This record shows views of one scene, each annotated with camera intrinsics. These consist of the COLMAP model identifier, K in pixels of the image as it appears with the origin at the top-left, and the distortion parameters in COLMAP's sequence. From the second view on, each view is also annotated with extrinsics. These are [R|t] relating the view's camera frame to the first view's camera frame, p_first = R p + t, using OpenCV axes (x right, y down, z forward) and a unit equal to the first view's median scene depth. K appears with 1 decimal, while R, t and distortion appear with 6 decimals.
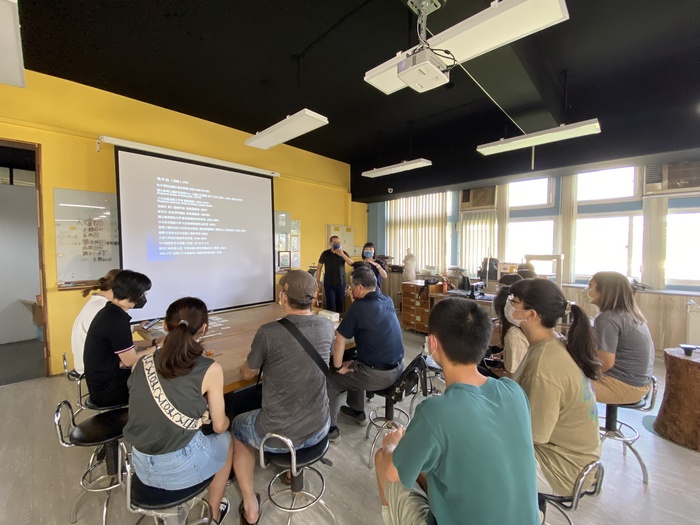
lens RADIAL K [[288.8, 0, 351.3], [0, 288.8, 259.0], [0, 0, 1]] dist [-0.008617, -0.002831]
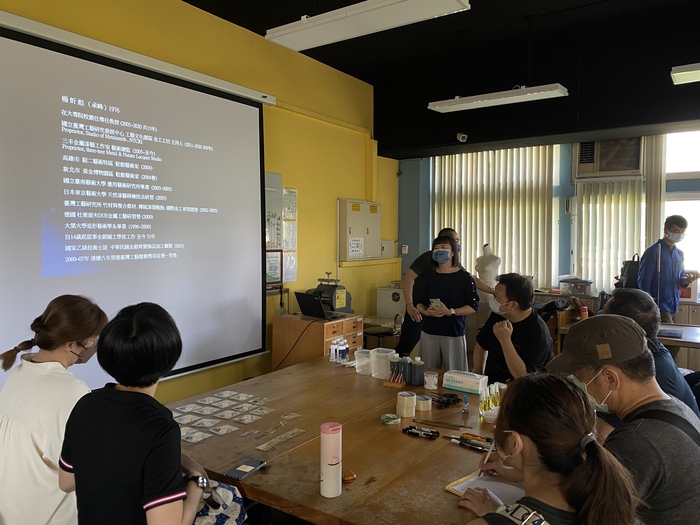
lens RADIAL K [[525.5, 0, 348.4], [0, 525.5, 260.8], [0, 0, 1]] dist [-0.051172, 0.036770]
pose [[0.986187, -0.005852, 0.165531, -0.332814], [0.004845, 0.999967, 0.006486, -0.018627], [-0.165564, -0.005595, 0.986183, 0.087337]]
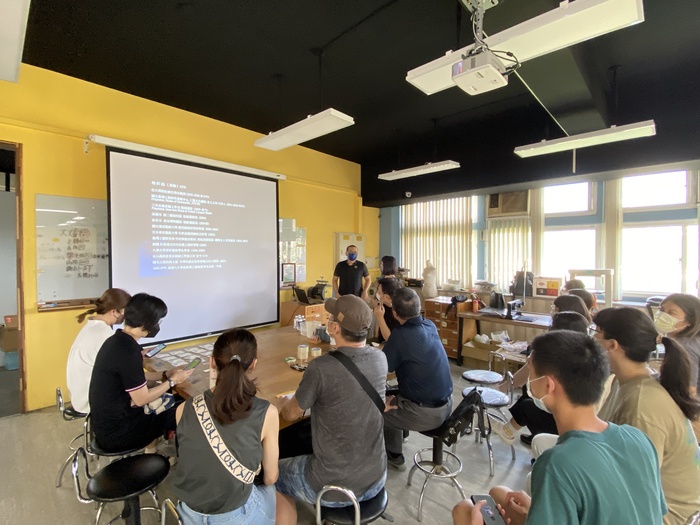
lens RADIAL K [[332.6, 0, 348.9], [0, 332.6, 257.9], [0, 0, 1]] dist [-0.006248, -0.004739]
pose [[0.999941, -0.000001, 0.010855, -0.079918], [0.000322, 0.999562, -0.029591, -0.019066], [-0.010850, 0.029593, 0.999503, -0.009931]]
